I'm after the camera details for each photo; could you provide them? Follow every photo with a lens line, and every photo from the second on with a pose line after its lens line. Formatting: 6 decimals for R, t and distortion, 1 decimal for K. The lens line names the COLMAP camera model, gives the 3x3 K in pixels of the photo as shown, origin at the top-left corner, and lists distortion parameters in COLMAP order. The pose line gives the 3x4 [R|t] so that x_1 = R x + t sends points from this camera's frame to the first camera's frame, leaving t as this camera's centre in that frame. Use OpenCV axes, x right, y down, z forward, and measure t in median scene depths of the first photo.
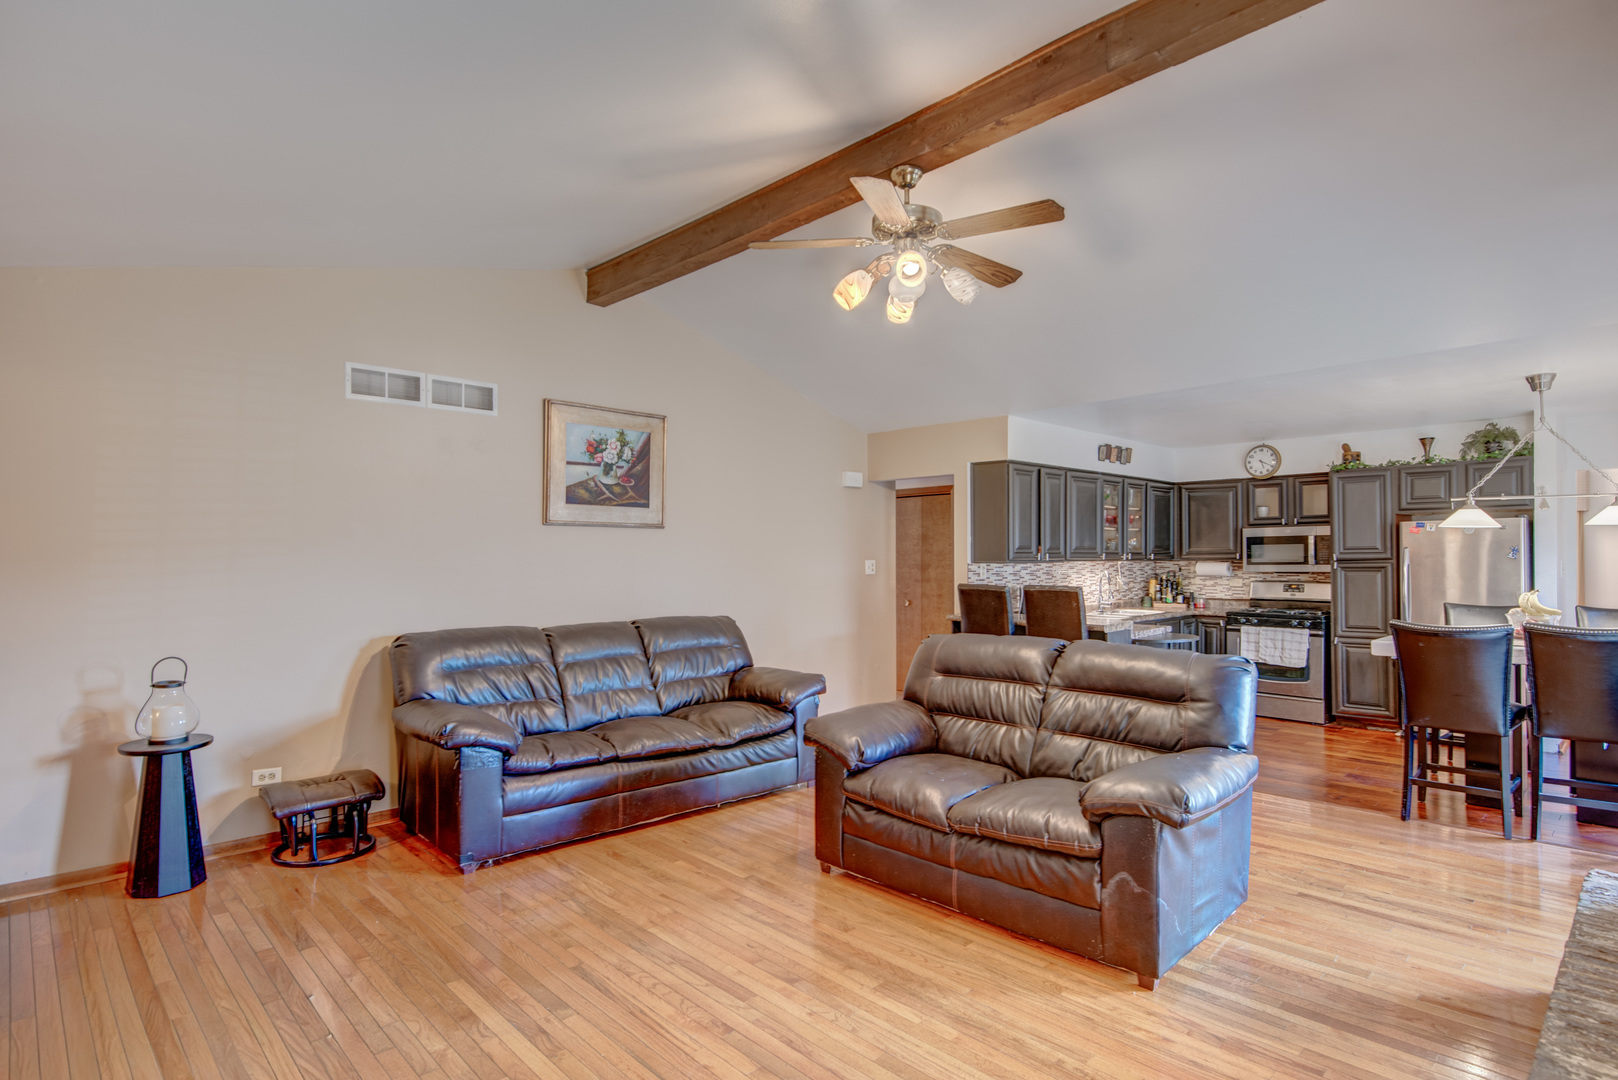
lens RADIAL K [[843.1, 0, 802.9], [0, 843.1, 546.3], [0, 0, 1]] dist [-0.007348, -0.003094]
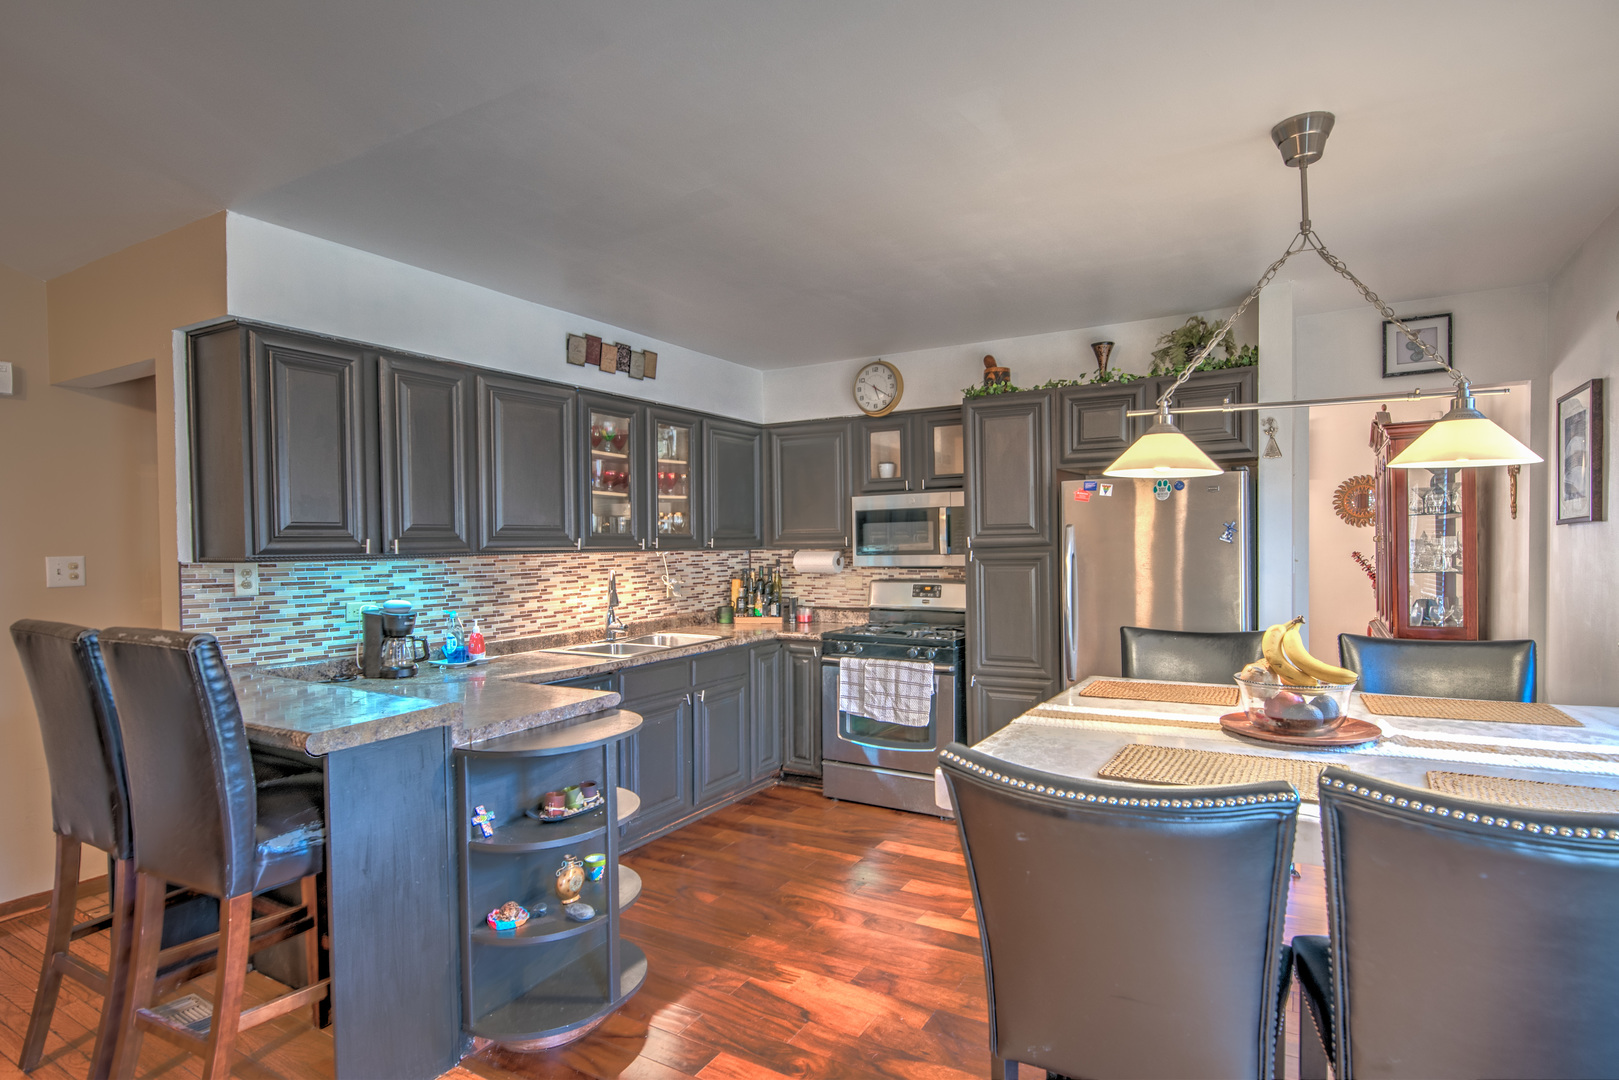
lens RADIAL K [[843.6, 0, 815.3], [0, 843.6, 545.9], [0, 0, 1]] dist [-0.007348, -0.003094]
pose [[0.961559, -0.008578, 0.274465, 0.356443], [0.004274, 0.999858, 0.016275, 0.005170], [-0.274566, -0.014477, 0.961459, 0.445880]]
